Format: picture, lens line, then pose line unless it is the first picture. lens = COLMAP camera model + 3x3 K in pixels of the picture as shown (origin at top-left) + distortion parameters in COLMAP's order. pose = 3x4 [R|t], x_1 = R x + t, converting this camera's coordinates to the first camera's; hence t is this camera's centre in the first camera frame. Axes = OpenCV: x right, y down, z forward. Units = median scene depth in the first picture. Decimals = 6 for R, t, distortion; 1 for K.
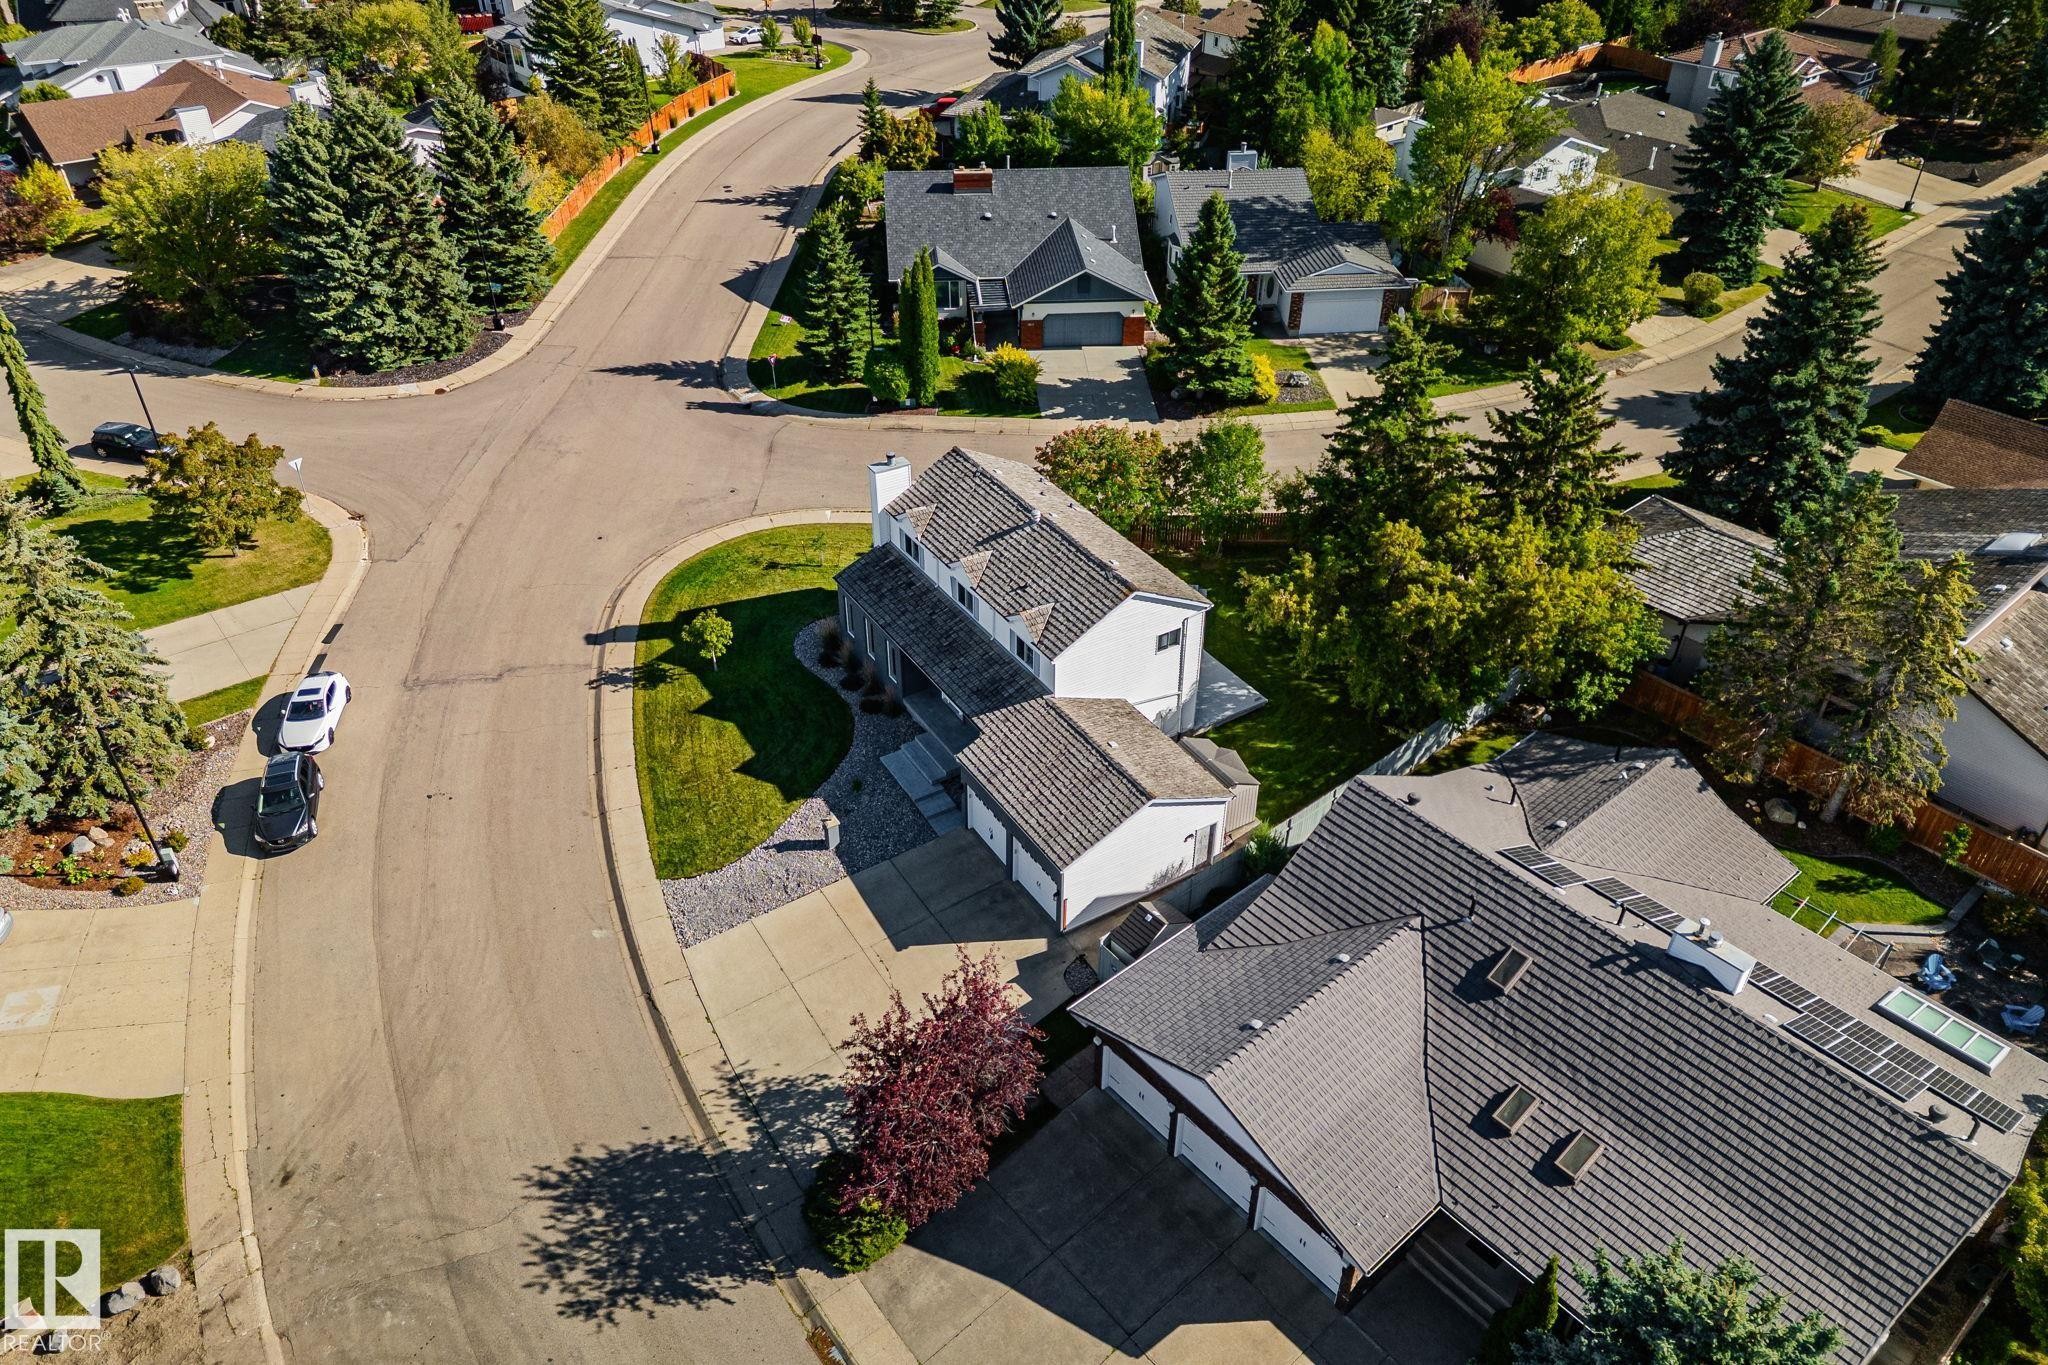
lens RADIAL K [[1418.3, 0, 1024.0], [0, 1418.3, 682.5], [0, 0, 1]] dist [0.166216, -0.275798]
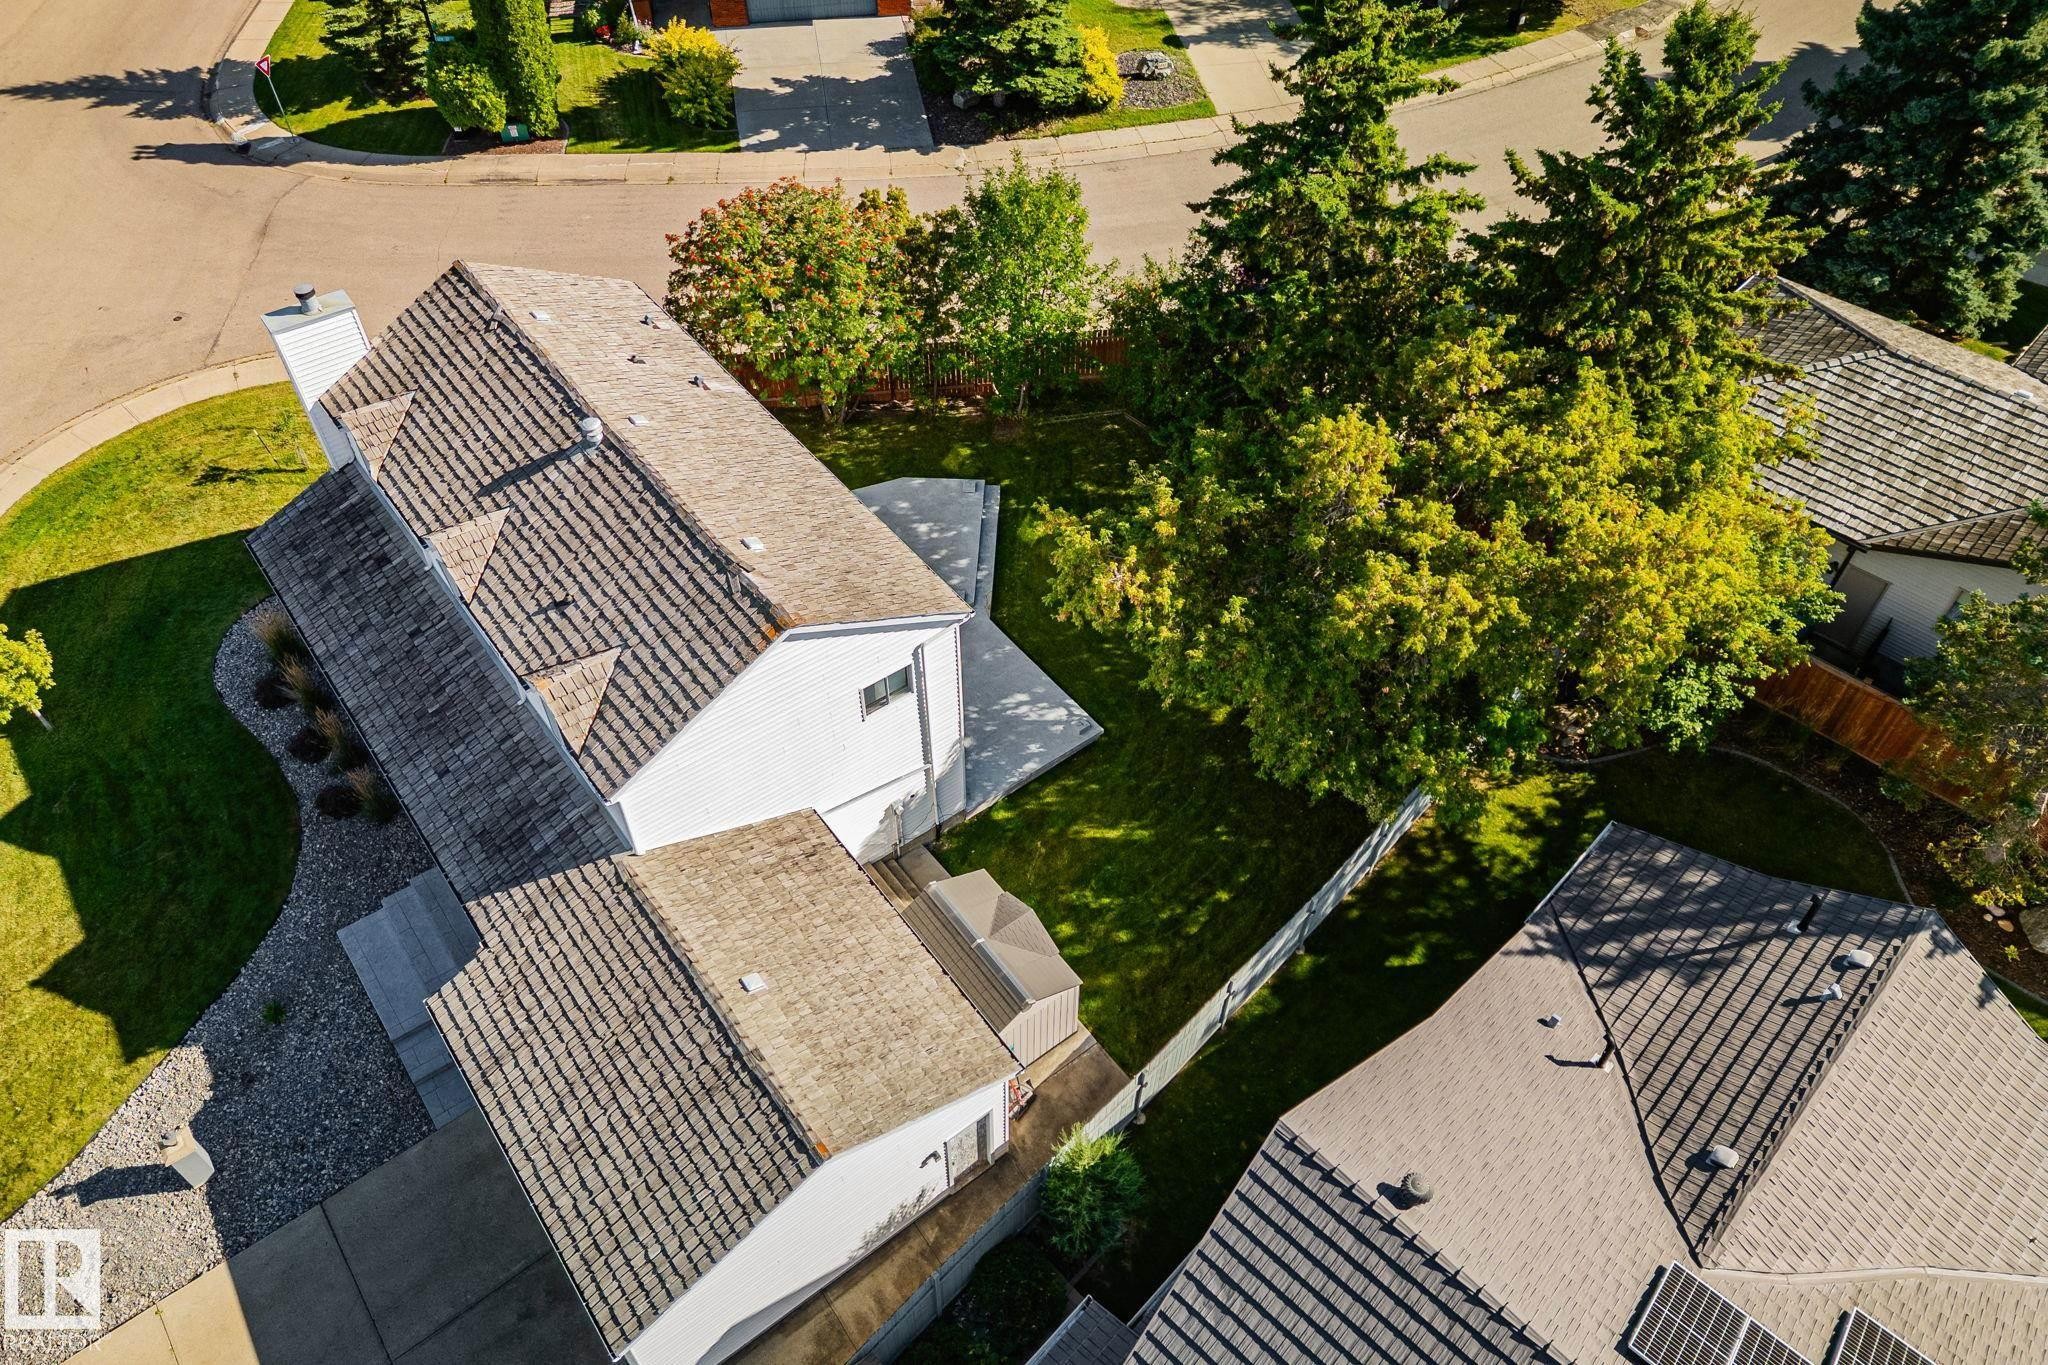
lens RADIAL K [[1429.4, 0, 1024.0], [0, 1429.4, 682.5], [0, 0, 1]] dist [0.088188, -0.075726]
pose [[0.995433, -0.070635, 0.064216, 0.109743], [0.055839, 0.976435, 0.208464, -0.122892], [-0.077428, -0.203926, 0.975920, 0.487758]]
